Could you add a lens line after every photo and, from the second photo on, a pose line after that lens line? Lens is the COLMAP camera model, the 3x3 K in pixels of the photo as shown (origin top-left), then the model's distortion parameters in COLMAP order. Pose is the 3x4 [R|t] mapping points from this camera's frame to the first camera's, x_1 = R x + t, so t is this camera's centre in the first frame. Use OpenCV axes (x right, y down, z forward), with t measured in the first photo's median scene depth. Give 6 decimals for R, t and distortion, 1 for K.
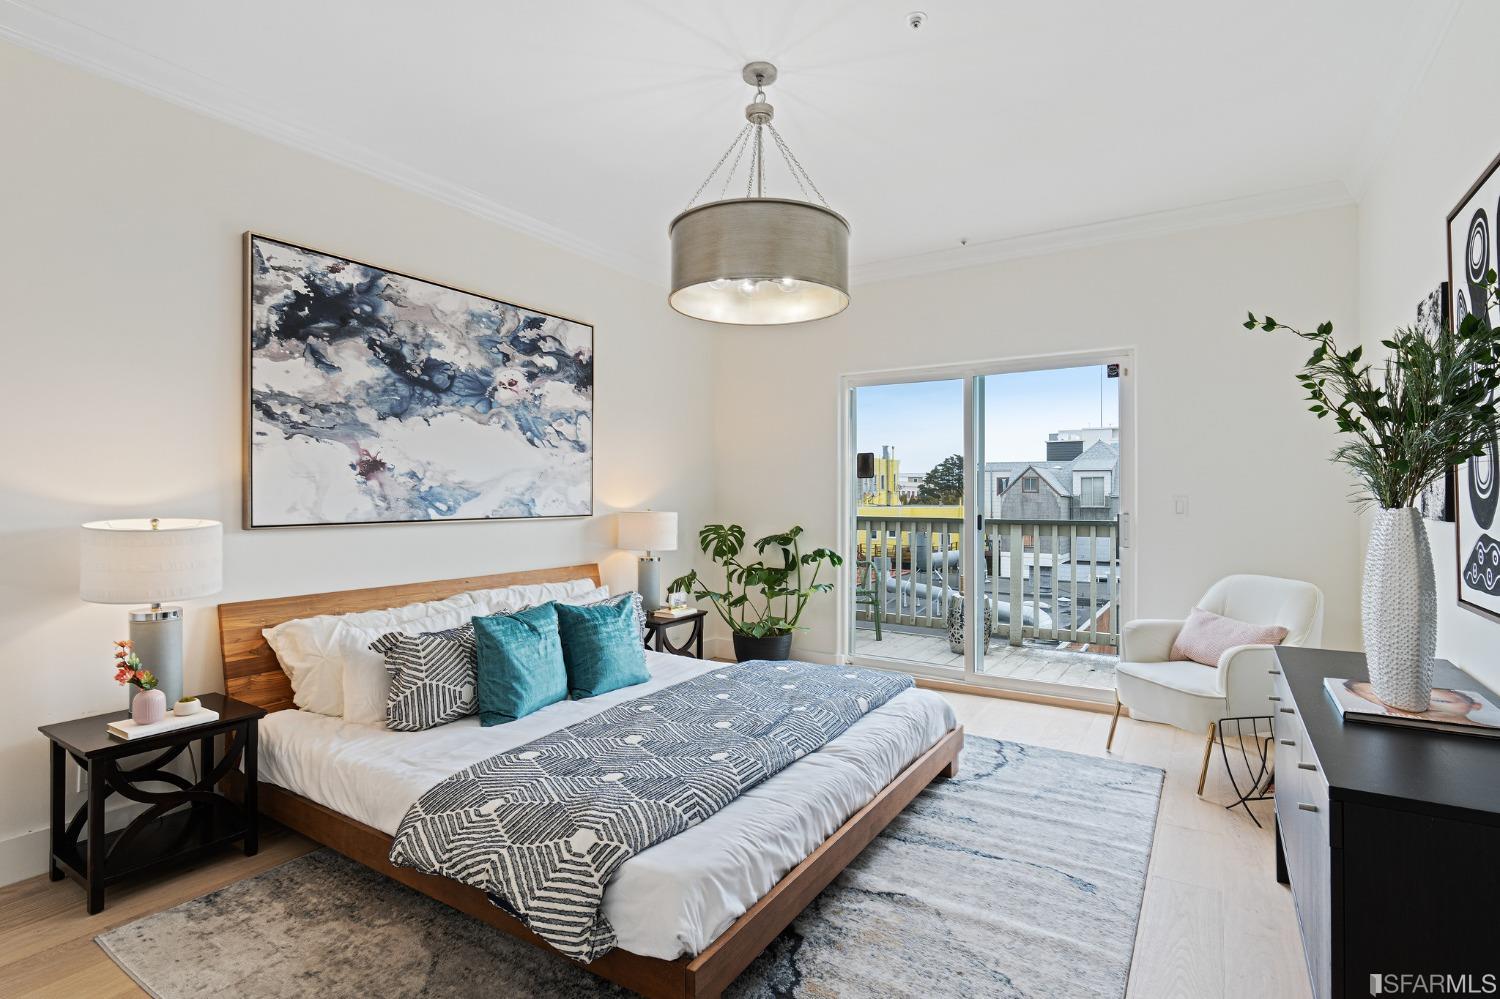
lens RADIAL K [[735.0, 0, 757.3], [0, 735.0, 495.2], [0, 0, 1]] dist [-0.016906, 0.001120]
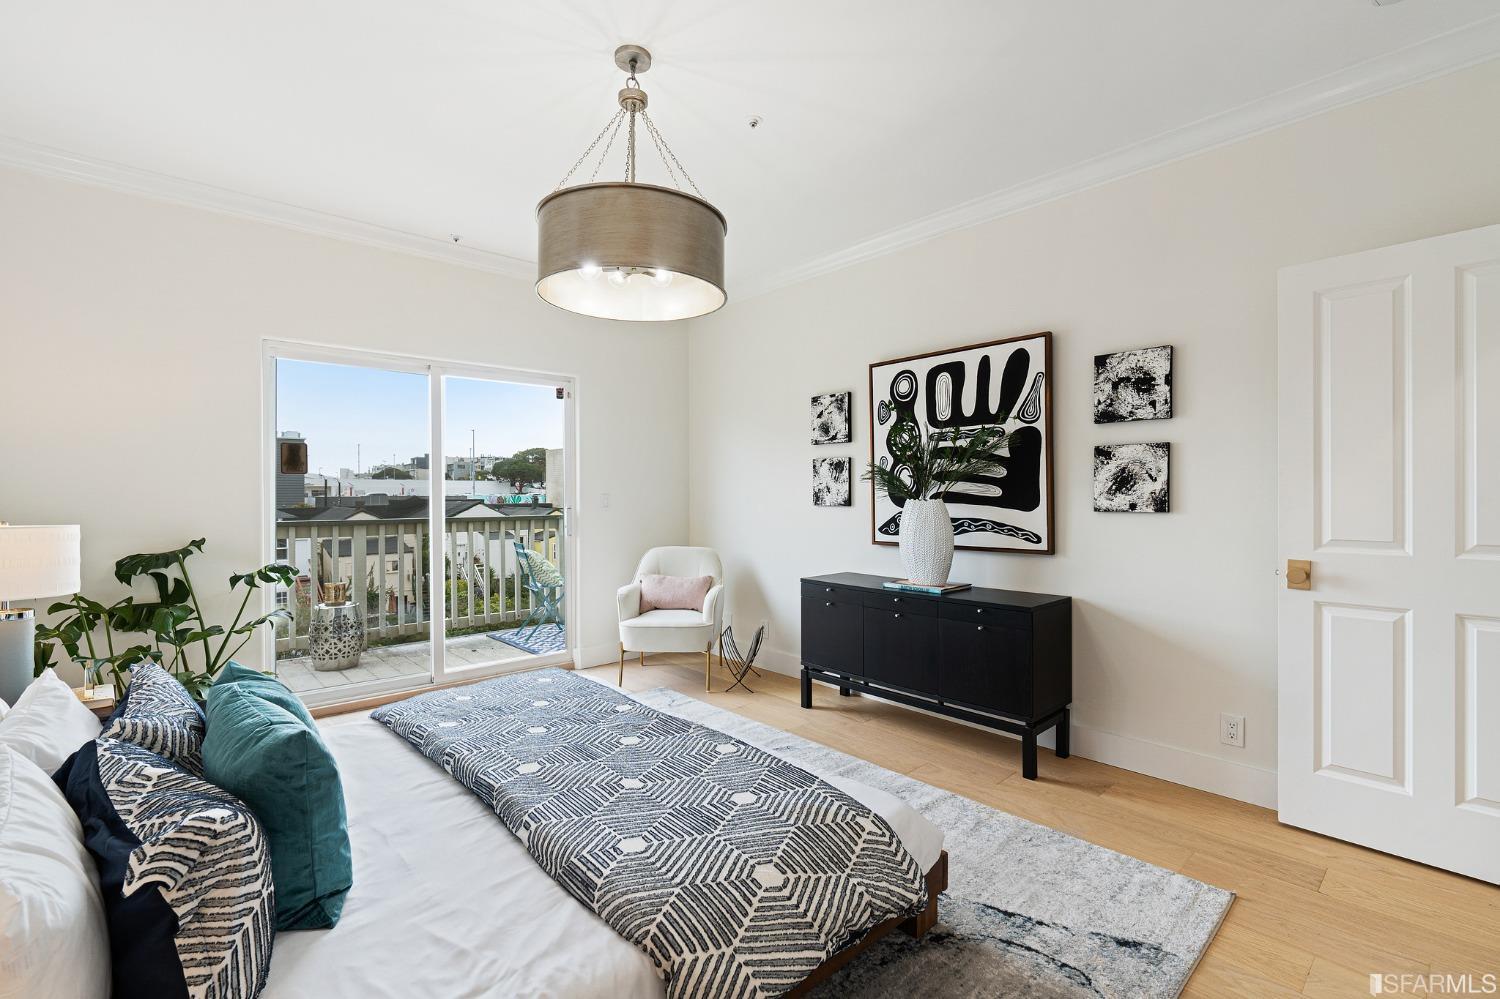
lens RADIAL K [[693.7, 0, 733.7], [0, 693.7, 493.5], [0, 0, 1]] dist [-0.028341, 0.009451]
pose [[0.256510, -0.001249, 0.966541, -0.655947], [0.001443, 0.999999, 0.000909, -0.001412], [-0.966541, 0.001162, 0.256511, 0.493451]]
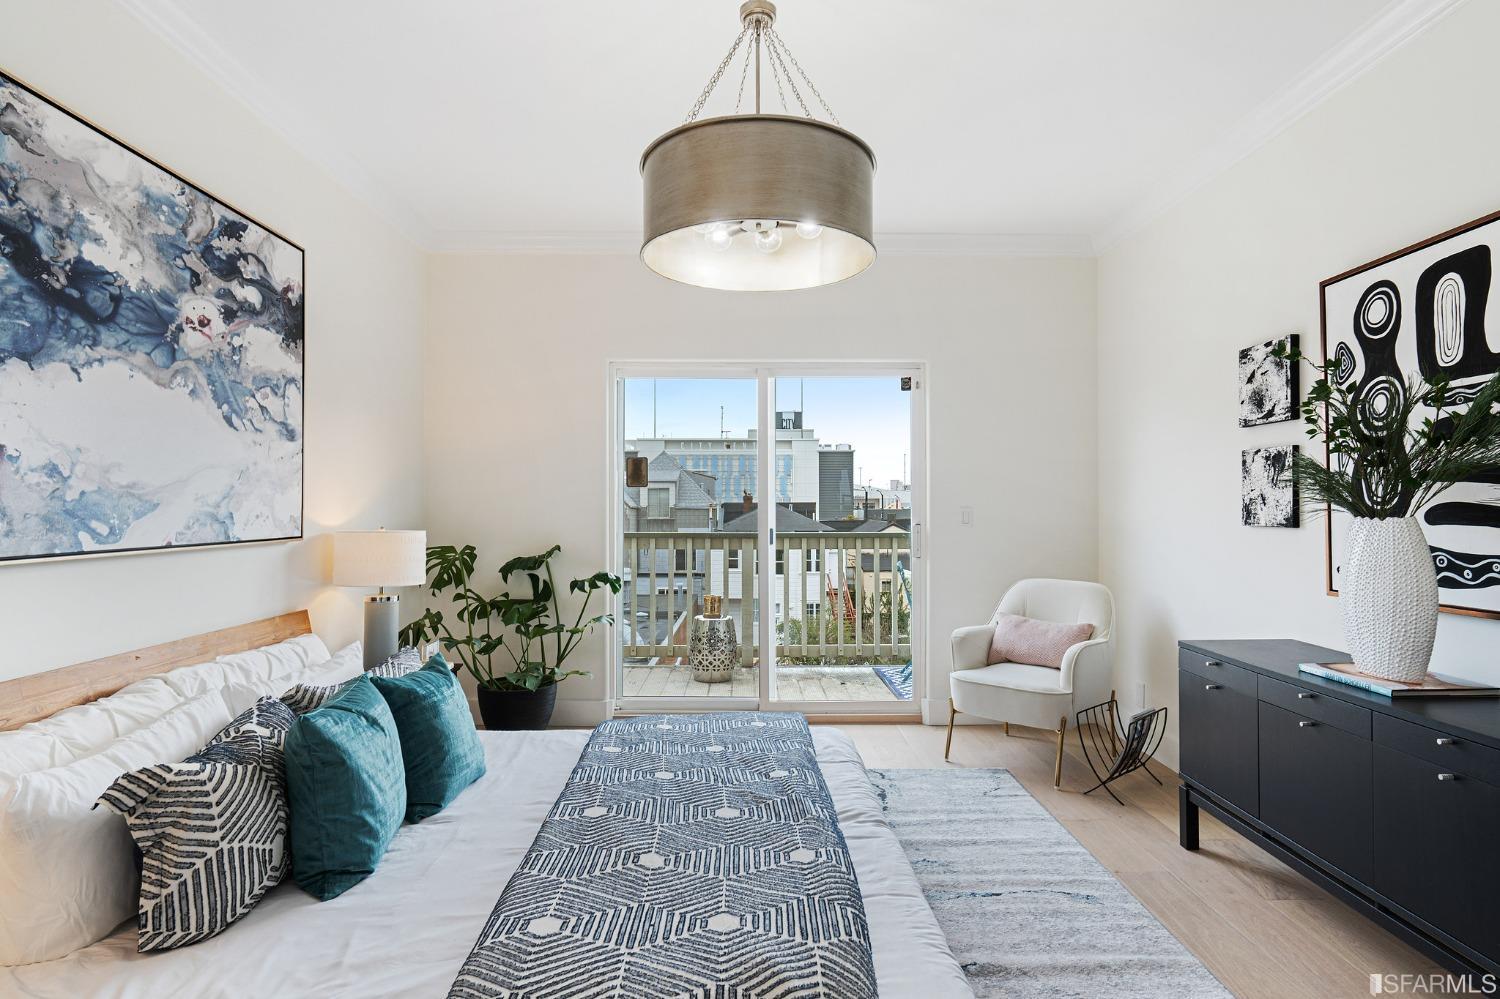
lens RADIAL K [[809.3, 0, 722.9], [0, 809.3, 504.9], [0, 0, 1]] dist [-0.022082, 0.010974]
pose [[0.837761, 0.000511, 0.546037, -0.381018], [0.000407, 0.999999, -0.001561, -0.000472], [-0.546037, 0.001531, 0.837759, 0.236933]]
